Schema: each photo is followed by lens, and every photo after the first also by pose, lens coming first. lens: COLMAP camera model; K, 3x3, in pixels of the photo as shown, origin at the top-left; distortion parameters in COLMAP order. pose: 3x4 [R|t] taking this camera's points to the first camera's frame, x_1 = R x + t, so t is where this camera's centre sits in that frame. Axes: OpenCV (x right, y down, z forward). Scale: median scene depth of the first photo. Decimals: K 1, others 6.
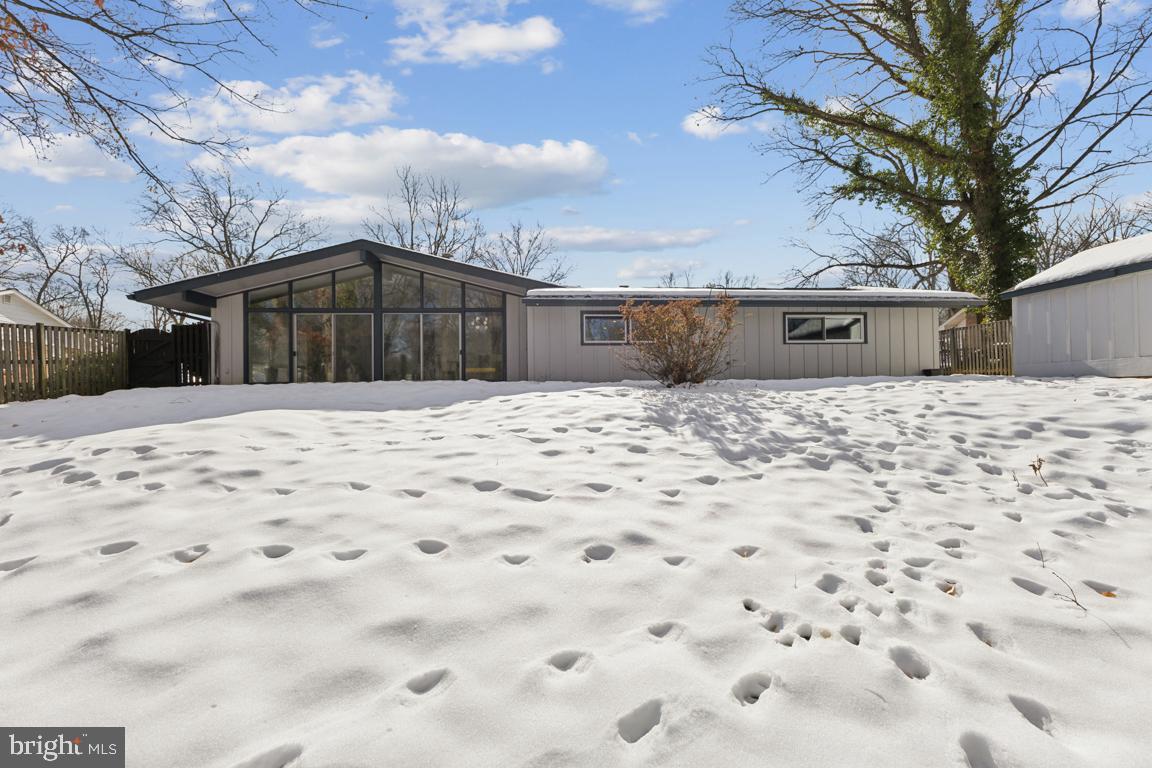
lens RADIAL K [[509.1, 0, 577.0], [0, 509.1, 390.1], [0, 0, 1]] dist [-0.002837, -0.000064]
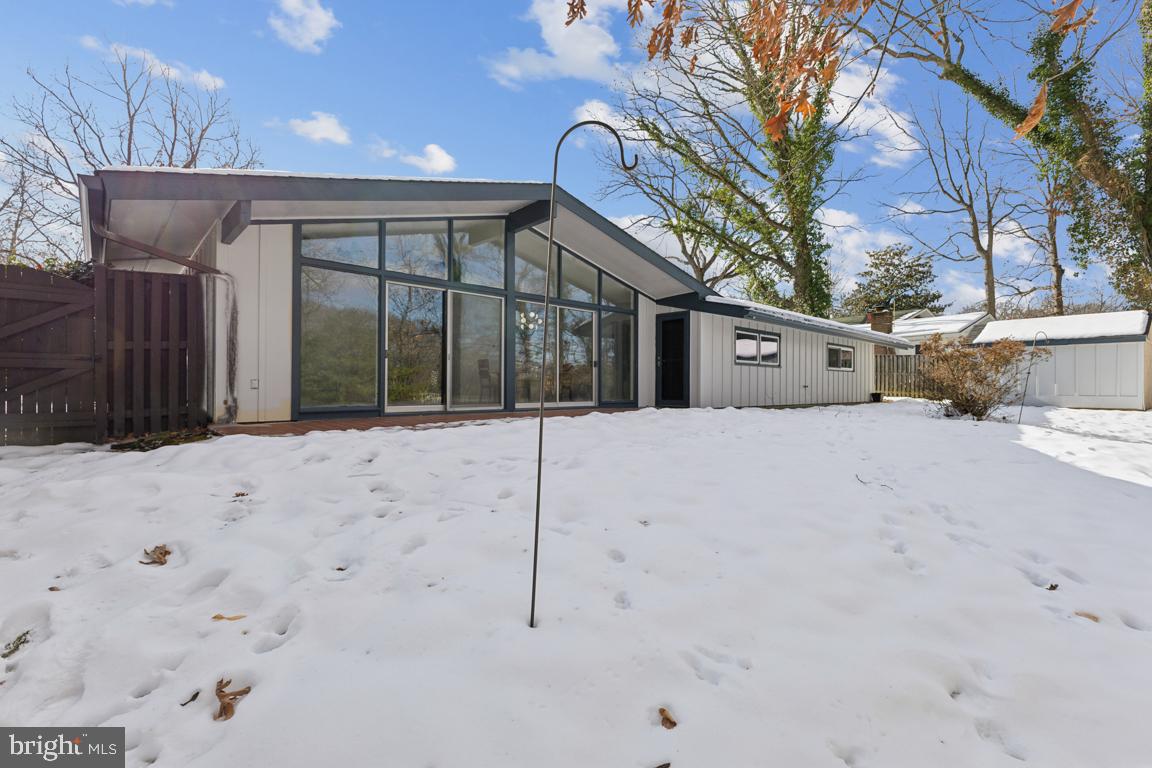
lens RADIAL K [[509.1, 0, 575.3], [0, 509.1, 388.0], [0, 0, 1]] dist [-0.002837, -0.000064]
pose [[0.777002, 0.012699, 0.629370, -0.747838], [-0.015834, 0.999874, -0.000627, -0.039860], [-0.629299, -0.009478, 0.777106, 0.457869]]
